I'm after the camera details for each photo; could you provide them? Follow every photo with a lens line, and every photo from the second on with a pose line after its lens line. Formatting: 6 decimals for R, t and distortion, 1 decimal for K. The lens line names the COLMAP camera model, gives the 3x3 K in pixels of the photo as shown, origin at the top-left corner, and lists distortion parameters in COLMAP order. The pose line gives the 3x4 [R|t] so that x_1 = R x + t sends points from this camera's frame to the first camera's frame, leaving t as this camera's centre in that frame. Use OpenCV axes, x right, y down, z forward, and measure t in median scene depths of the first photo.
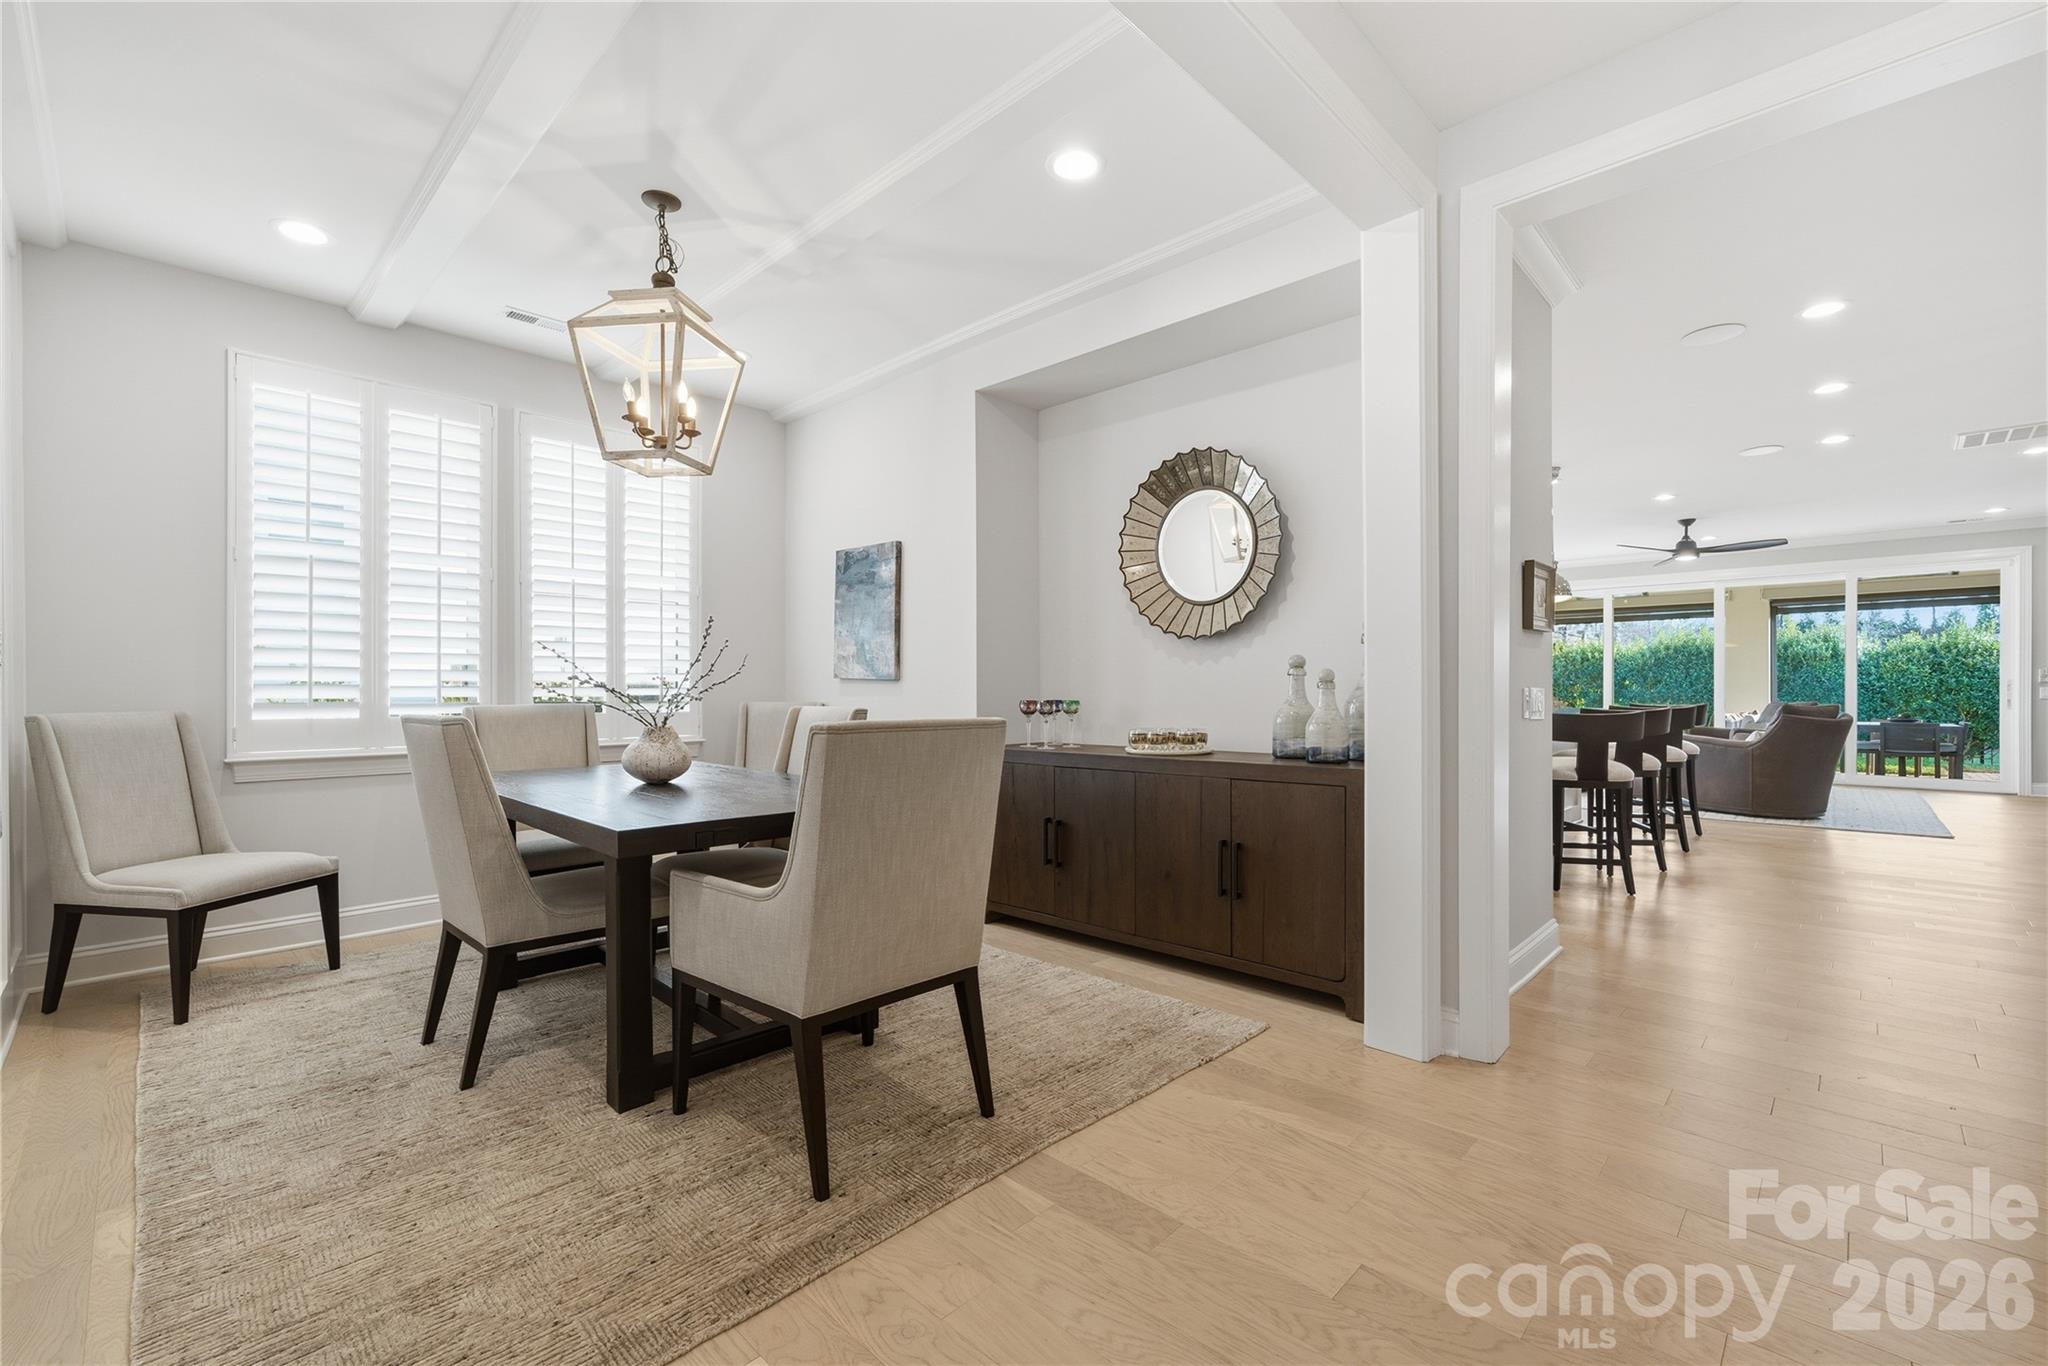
lens RADIAL K [[862.2, 0, 1031.0], [0, 862.2, 683.3], [0, 0, 1]] dist [-0.009551, 0.000856]
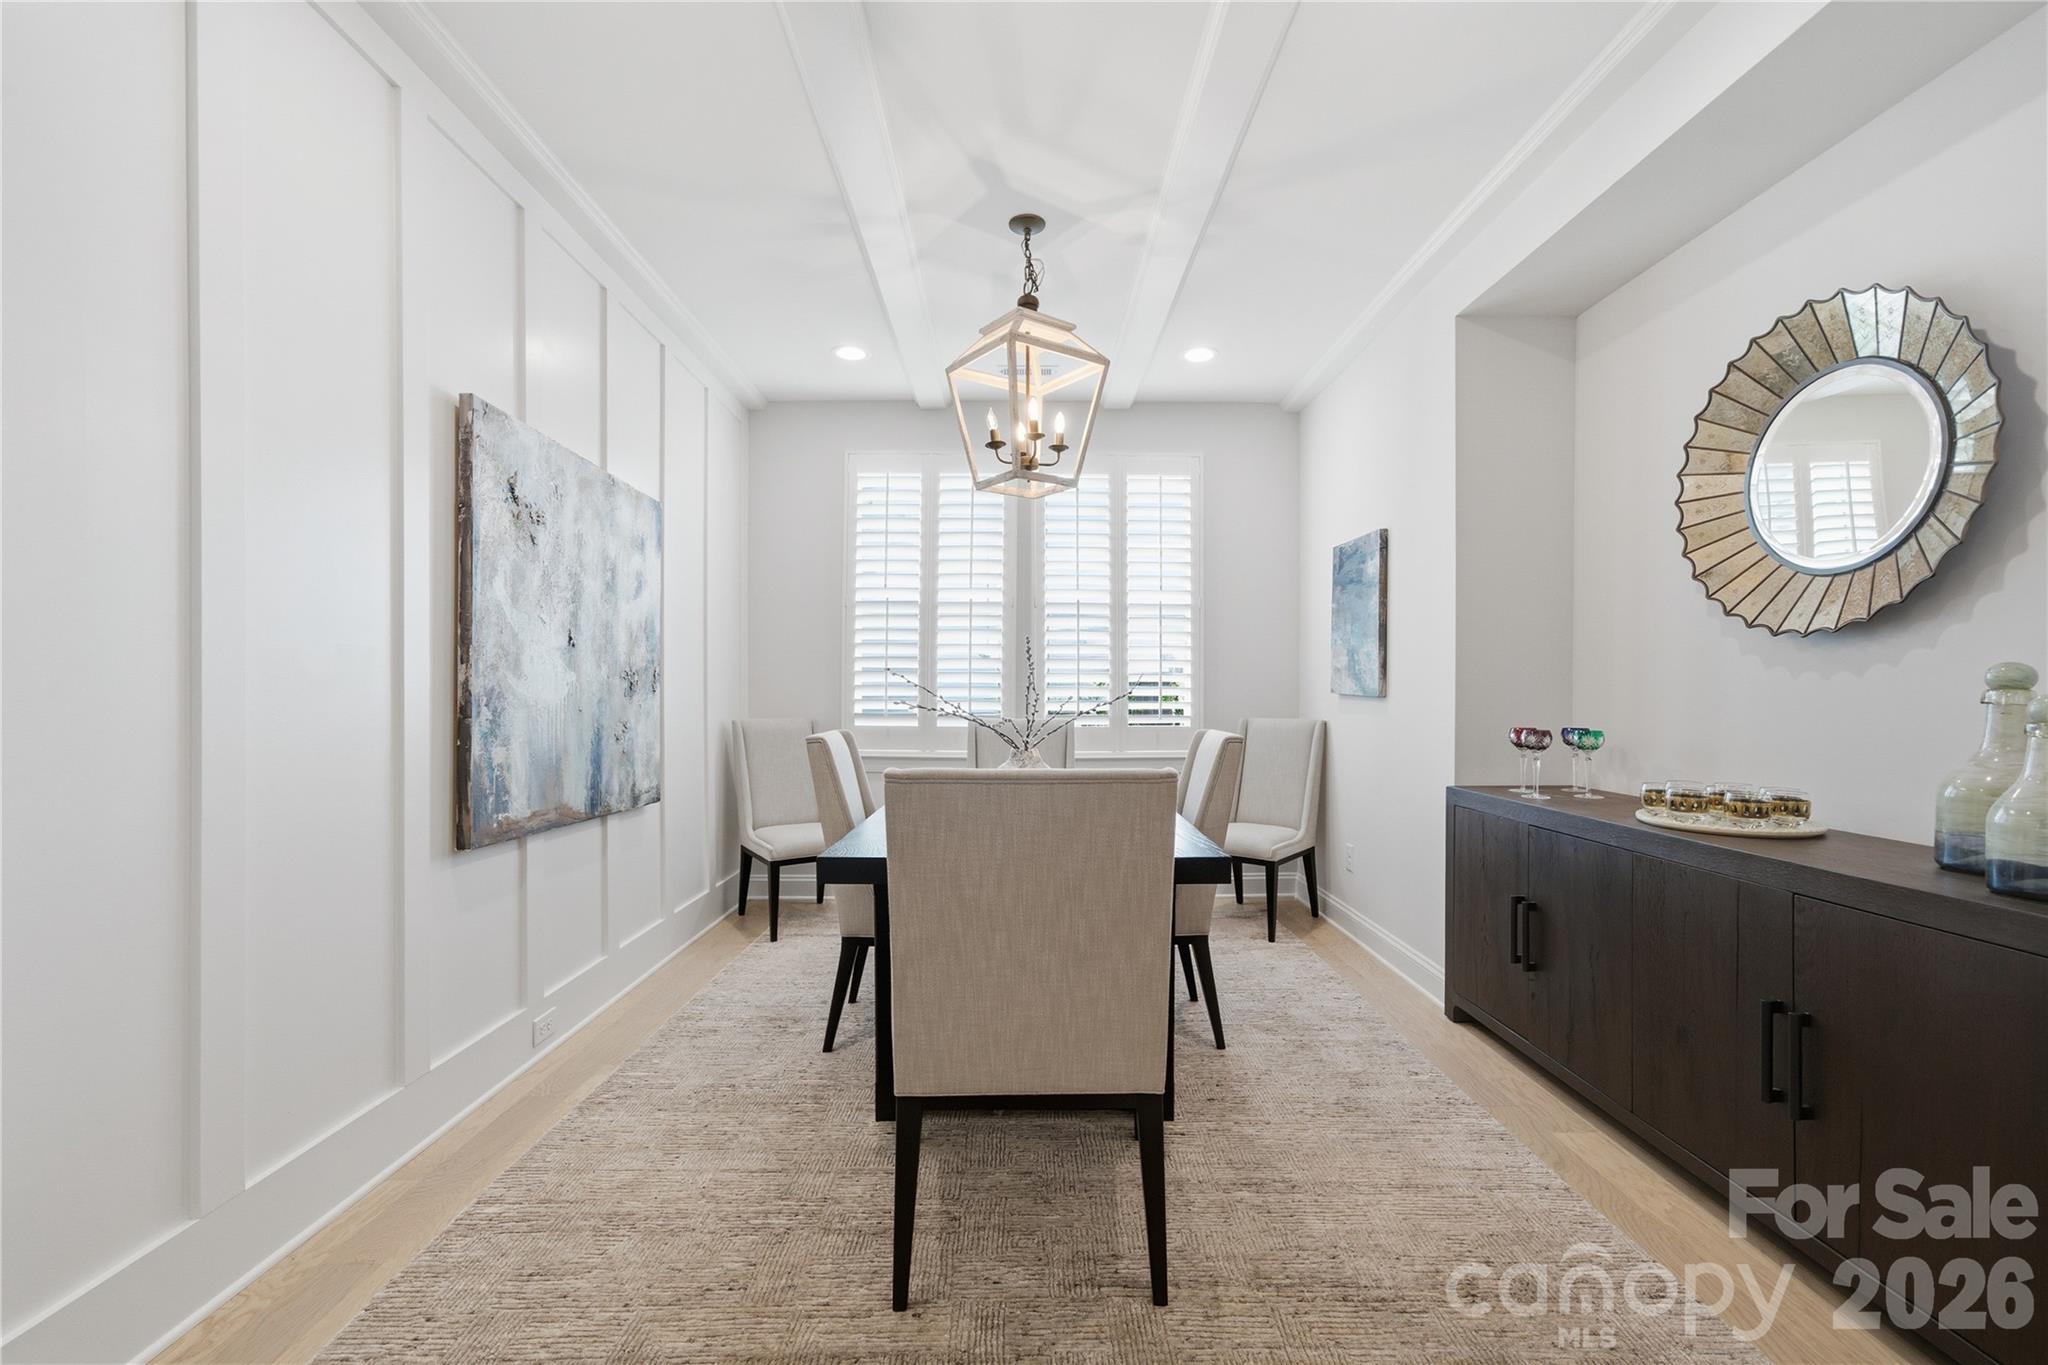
lens RADIAL K [[846.0, 0, 1037.1], [0, 846.0, 696.4], [0, 0, 1]] dist [-0.017003, 0.001782]
pose [[0.711691, 0.008428, -0.702442, 0.224566], [-0.001668, 0.999945, 0.010307, -0.015619], [0.702491, -0.006164, 0.711666, 0.246527]]
